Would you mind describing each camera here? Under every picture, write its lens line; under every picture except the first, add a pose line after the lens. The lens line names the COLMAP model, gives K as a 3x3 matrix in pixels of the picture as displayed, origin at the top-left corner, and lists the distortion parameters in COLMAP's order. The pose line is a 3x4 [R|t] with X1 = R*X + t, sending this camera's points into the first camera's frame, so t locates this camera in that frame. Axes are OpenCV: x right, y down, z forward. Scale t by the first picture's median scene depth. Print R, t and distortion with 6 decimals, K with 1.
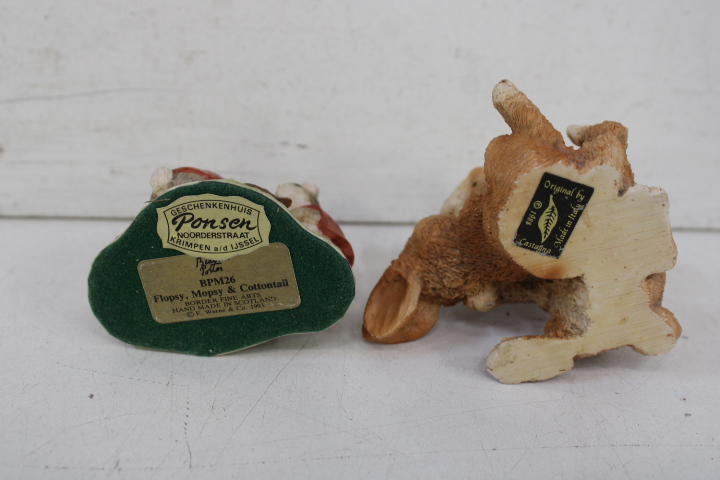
lens RADIAL K [[898.6, 0, 360.2], [0, 898.6, 239.0], [0, 0, 1]] dist [-0.076662, 0.072920]
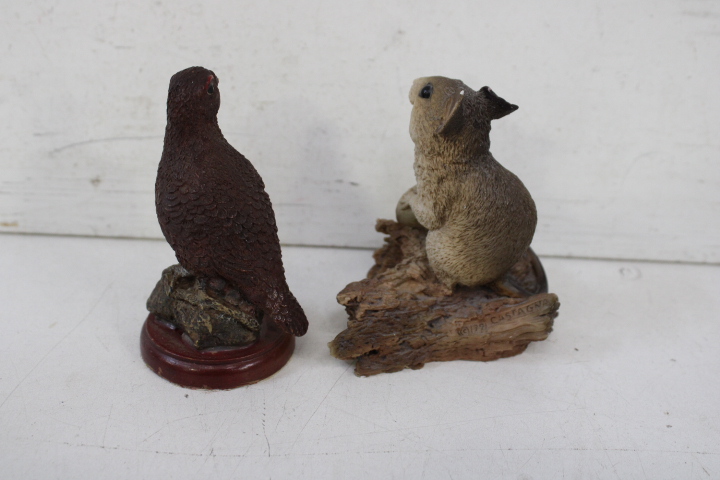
lens RADIAL K [[906.2, 0, 359.6], [0, 906.2, 240.6], [0, 0, 1]] dist [-0.074546, 0.086734]
pose [[0.999240, 0.027661, -0.027468, -0.023887], [-0.027200, 0.999485, 0.016998, -0.051436], [0.027924, -0.016238, 0.999478, -0.186691]]
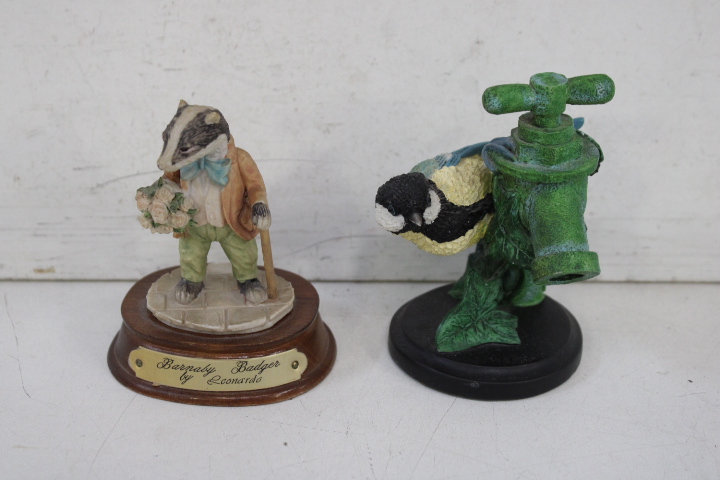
lens RADIAL K [[1279.7, 0, 359.8], [0, 1279.7, 240.3], [0, 0, 1]] dist [0.003315, 0.126306]
pose [[0.999807, -0.013013, -0.014732, -0.131413], [0.012894, 0.999884, -0.008130, -0.058580], [0.014836, 0.007938, 0.999858, -0.521944]]
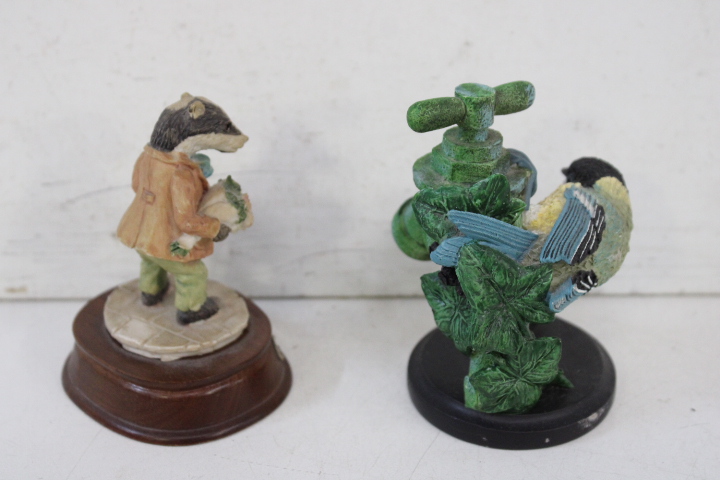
lens RADIAL K [[1279.7, 0, 359.8], [0, 1279.7, 240.3], [0, 0, 1]] dist [0.003315, 0.126306]
pose [[0.998099, -0.023648, -0.056907, -0.053762], [0.025236, 0.999308, 0.027343, -0.127850], [0.056221, -0.028727, 0.998005, -0.431170]]
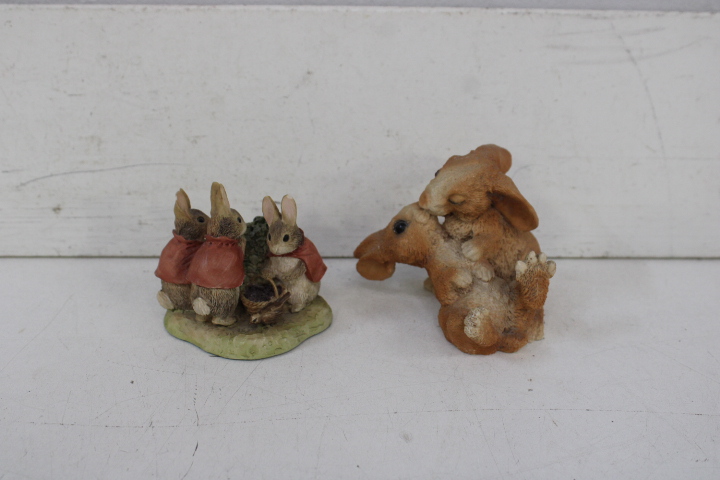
lens RADIAL K [[896.0, 0, 360.5], [0, 896.0, 238.3], [0, 0, 1]] dist [-0.083678, 0.116727]
pose [[0.999830, -0.015022, -0.010690, 0.078728], [0.014945, 0.999862, -0.007260, -0.037891], [0.010798, 0.007099, 0.999916, -0.379279]]
